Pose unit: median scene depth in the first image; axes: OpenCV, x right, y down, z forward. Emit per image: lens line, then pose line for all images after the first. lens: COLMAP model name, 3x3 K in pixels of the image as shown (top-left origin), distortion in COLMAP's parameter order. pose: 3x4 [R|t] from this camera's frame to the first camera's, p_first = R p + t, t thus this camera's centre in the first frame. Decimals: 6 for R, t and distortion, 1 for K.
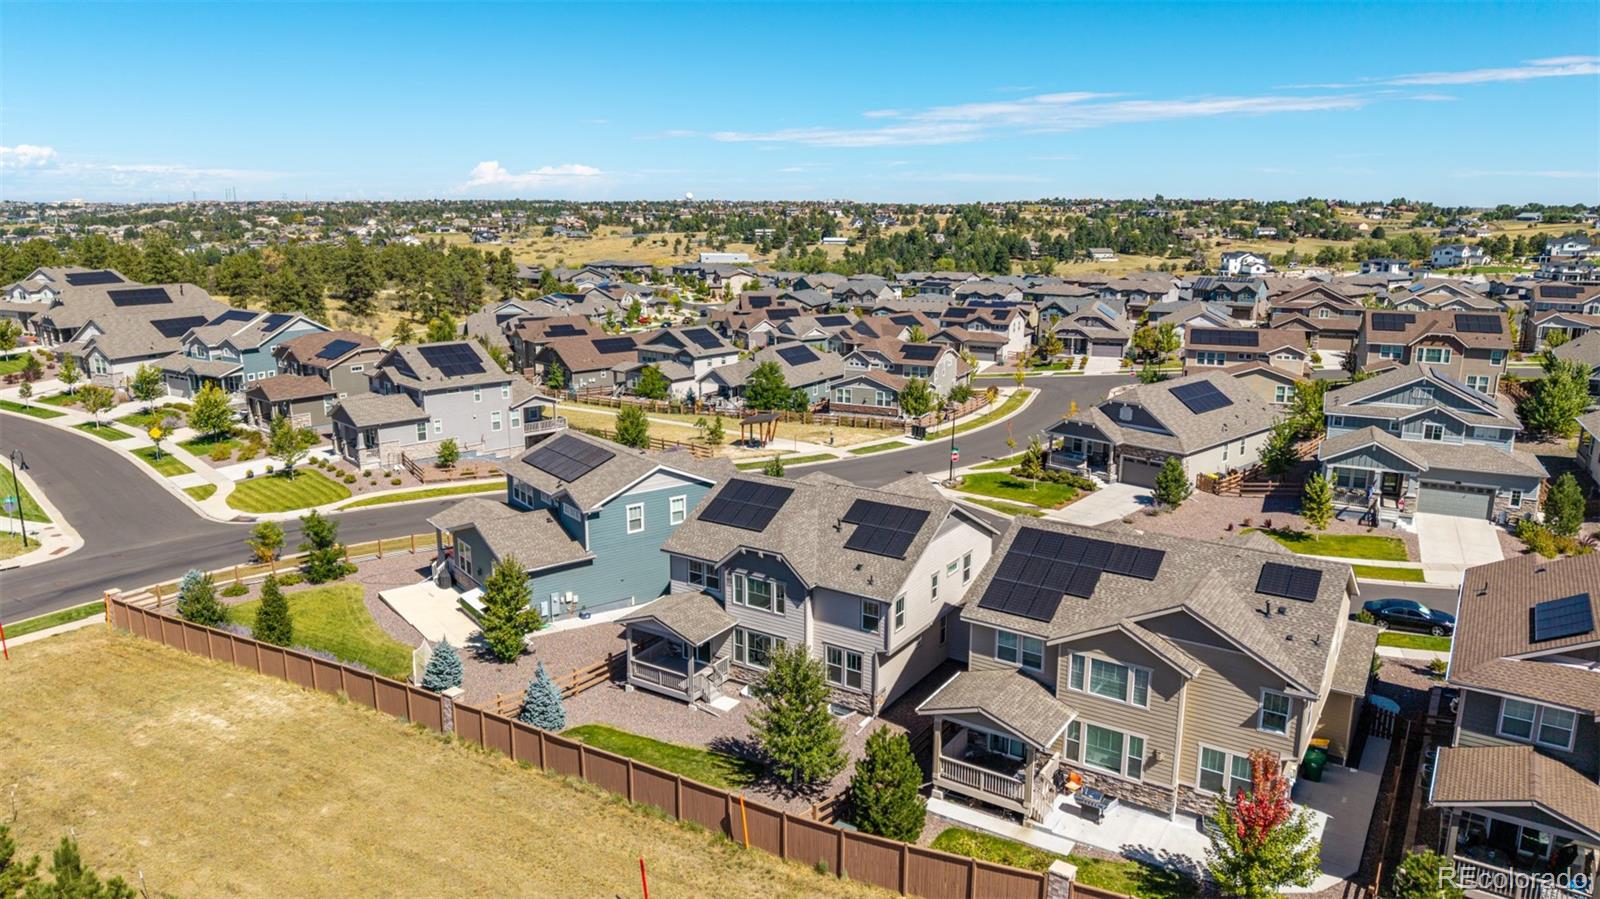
lens RADIAL K [[1057.4, 0, 791.3], [0, 1057.4, 449.4], [0, 0, 1]] dist [0.043511, -0.038702]
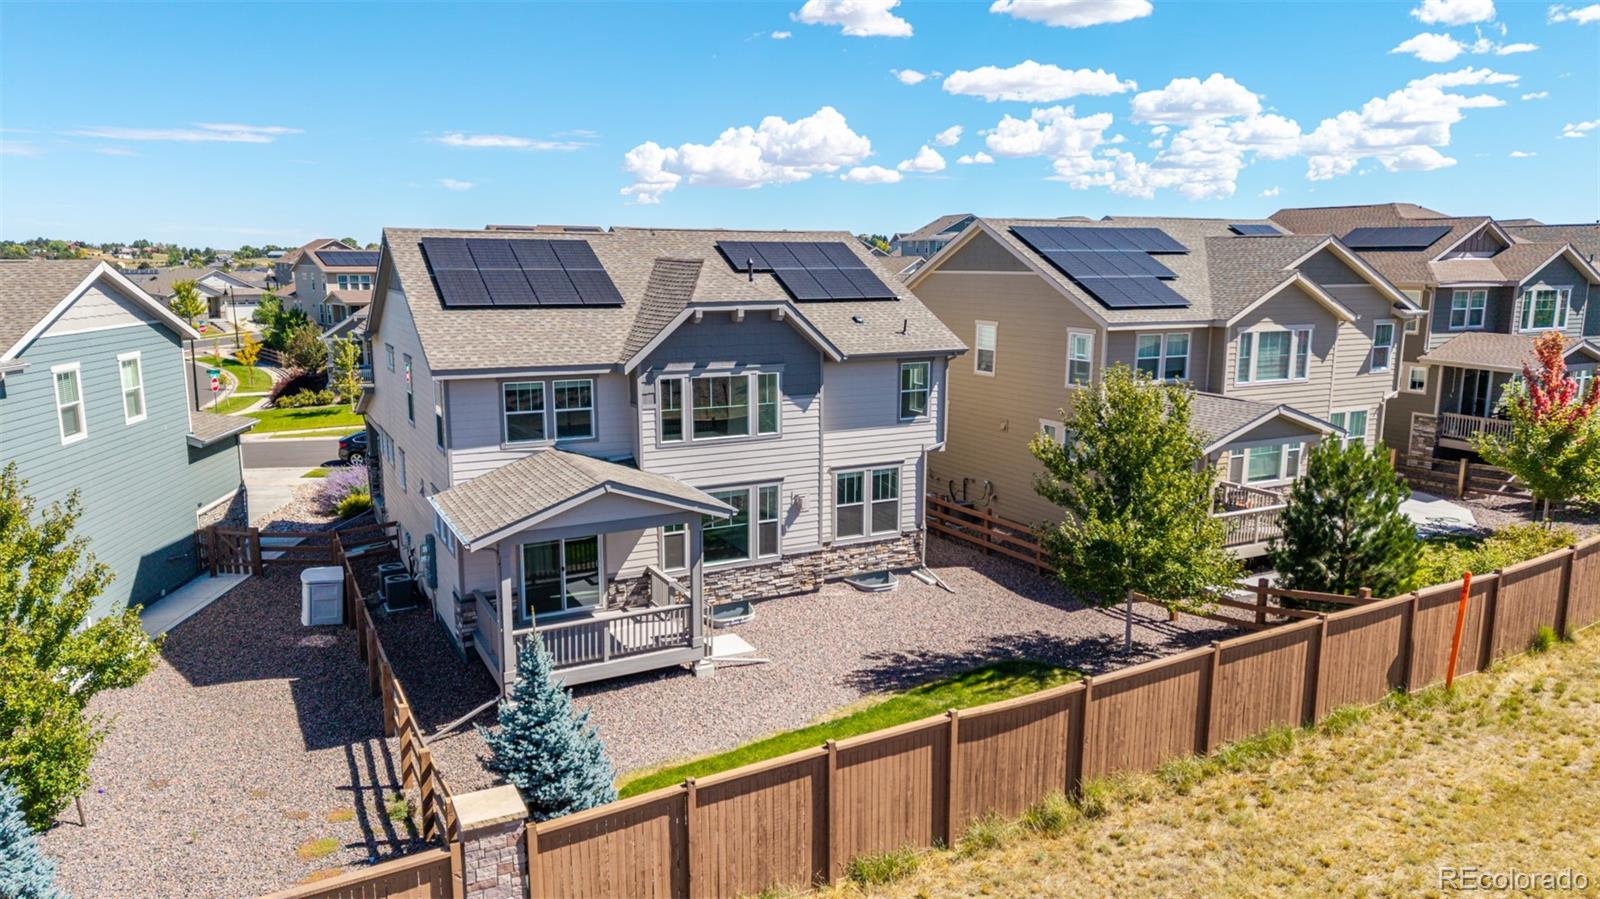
lens RADIAL K [[1057.4, 0, 796.4], [0, 1057.4, 447.5], [0, 0, 1]] dist [0.043511, -0.038702]
pose [[0.486379, -0.157123, 0.859505, -0.435389], [0.196354, 0.978193, 0.067707, 0.130257], [-0.851399, 0.135836, 0.506624, 0.736787]]
